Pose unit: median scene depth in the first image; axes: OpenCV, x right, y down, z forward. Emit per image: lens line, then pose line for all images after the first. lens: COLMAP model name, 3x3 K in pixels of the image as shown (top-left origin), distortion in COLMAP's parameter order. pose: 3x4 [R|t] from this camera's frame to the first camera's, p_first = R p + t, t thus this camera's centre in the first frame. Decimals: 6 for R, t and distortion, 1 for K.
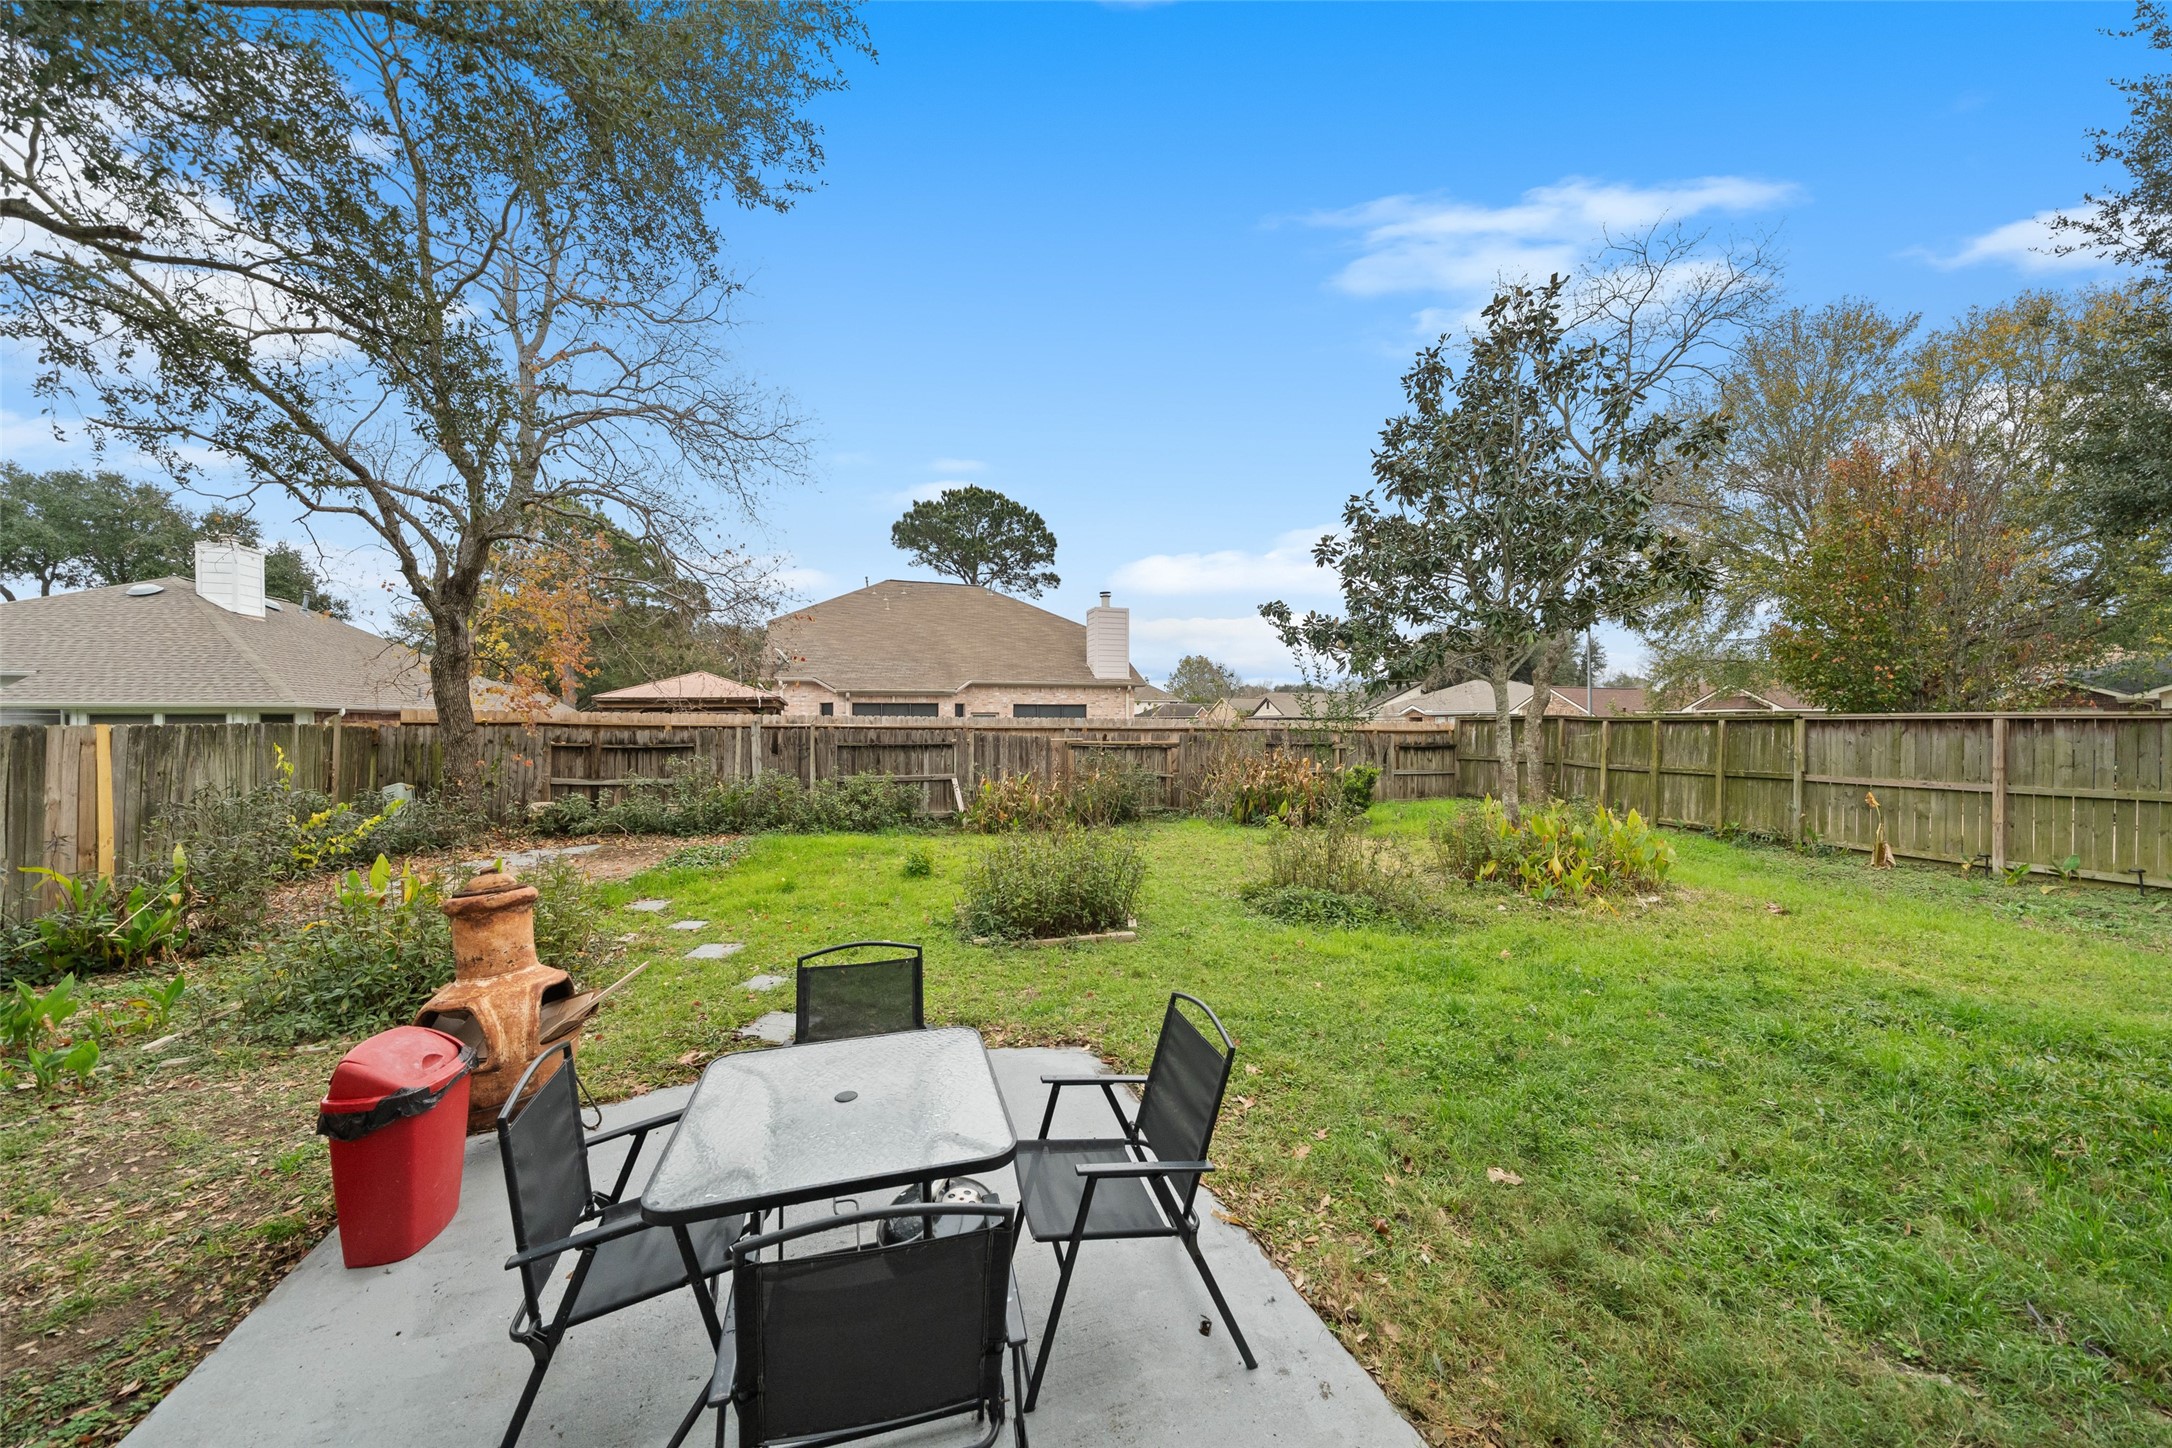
lens RADIAL K [[736.5, 0, 1087.9], [0, 736.5, 728.0], [0, 0, 1]] dist [-0.004459, 0.000543]
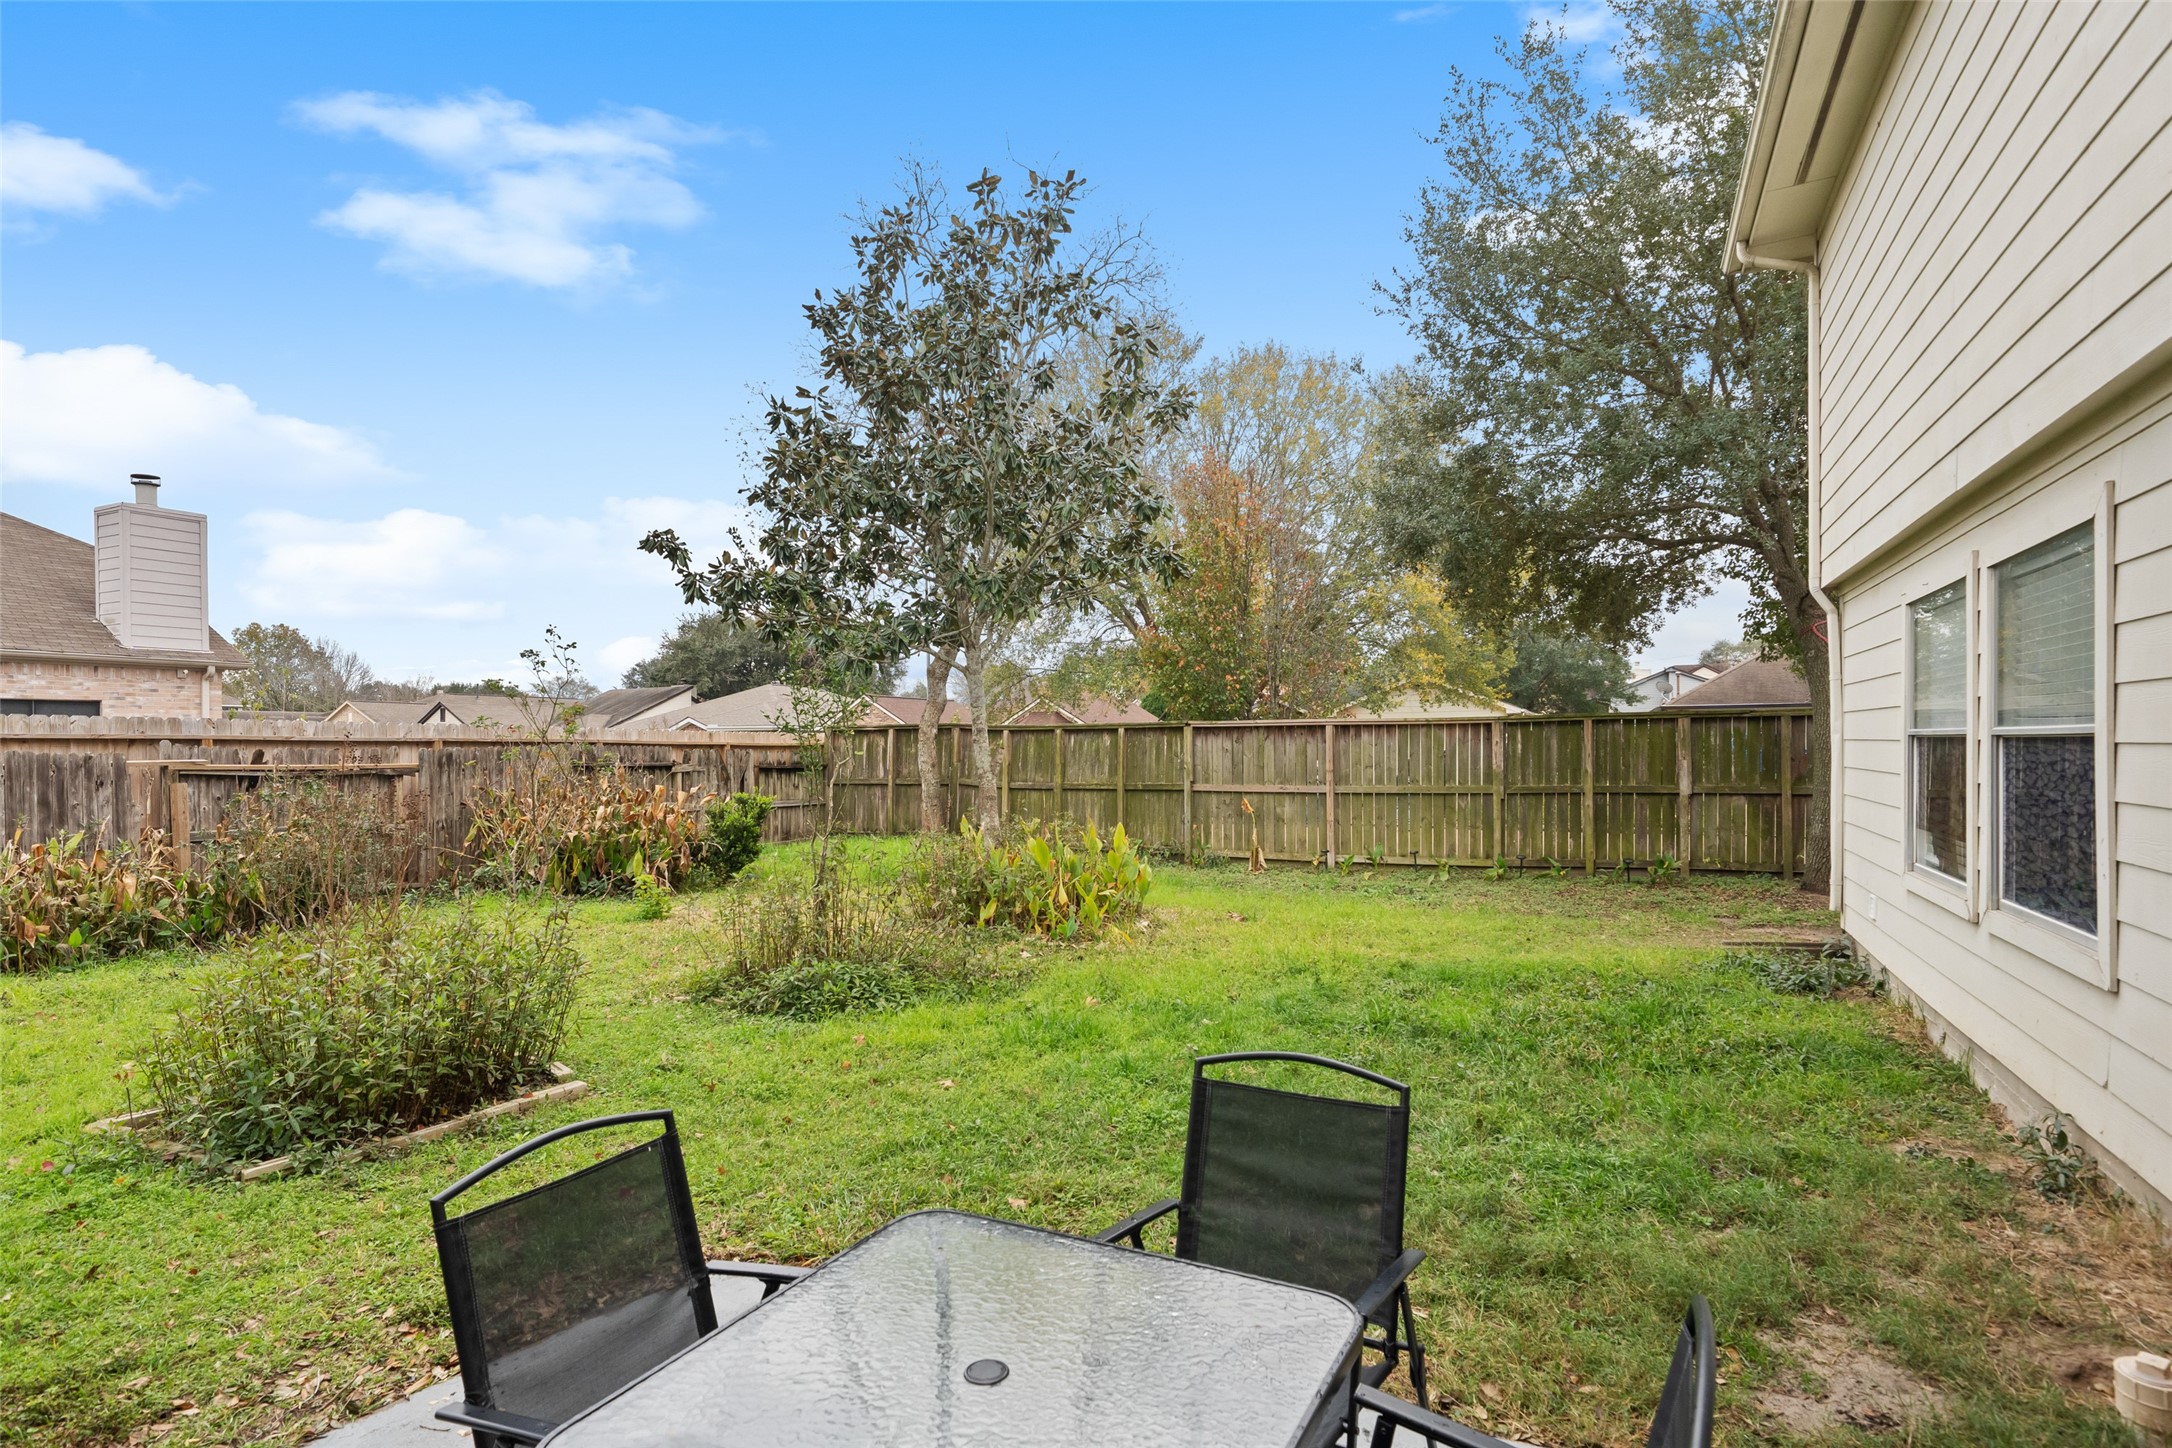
lens RADIAL K [[1109.1, 0, 1051.3], [0, 1109.1, 755.8], [0, 0, 1]] dist [0.002092, 0.000260]
pose [[0.711239, -0.008569, 0.702898, -0.183631], [0.009086, 0.999954, 0.002997, 0.021137], [-0.702892, 0.004255, 0.711284, 0.101016]]
